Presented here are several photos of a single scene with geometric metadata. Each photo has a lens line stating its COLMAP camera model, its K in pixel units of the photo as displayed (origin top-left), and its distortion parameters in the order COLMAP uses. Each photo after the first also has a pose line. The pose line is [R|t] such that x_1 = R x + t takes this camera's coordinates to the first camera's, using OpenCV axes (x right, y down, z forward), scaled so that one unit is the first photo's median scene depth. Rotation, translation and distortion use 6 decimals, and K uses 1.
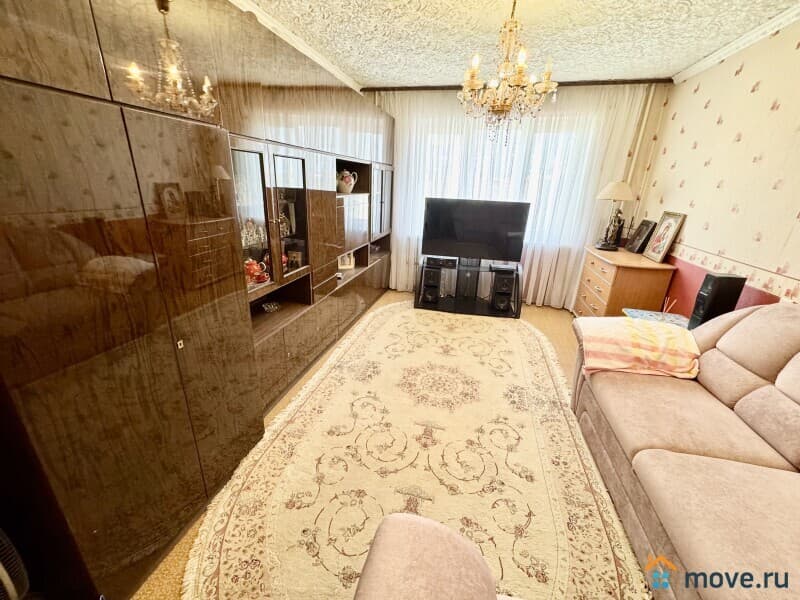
lens RADIAL K [[323.0, 0, 400.0], [0, 323.0, 300.0], [0, 0, 1]] dist [-0.000468, 0.000005]
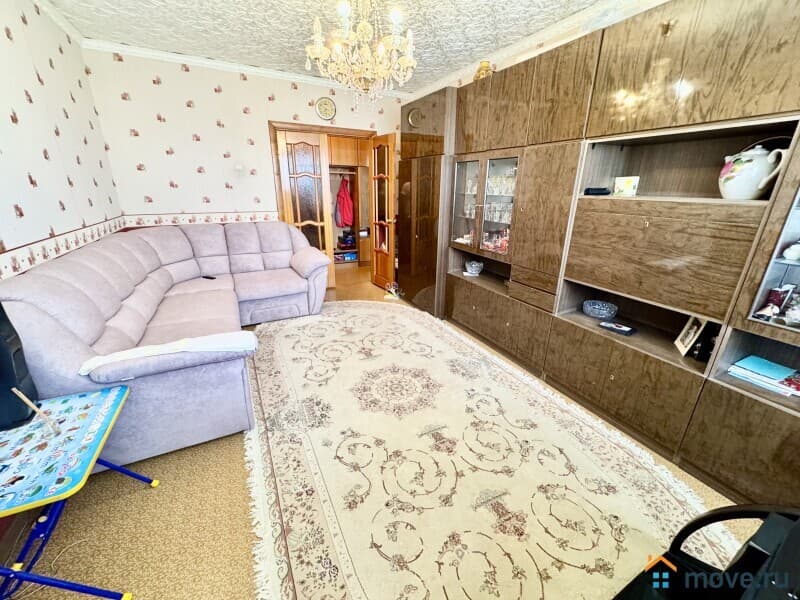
lens RADIAL K [[323.0, 0, 400.0], [0, 323.0, 300.0], [0, 0, 1]] dist [-0.000468, 0.000005]
pose [[-0.753512, 0.174400, -0.633880, 0.712955], [-0.266013, 0.800842, 0.536554, -0.479593], [0.601212, 0.572920, -0.557051, 1.496325]]
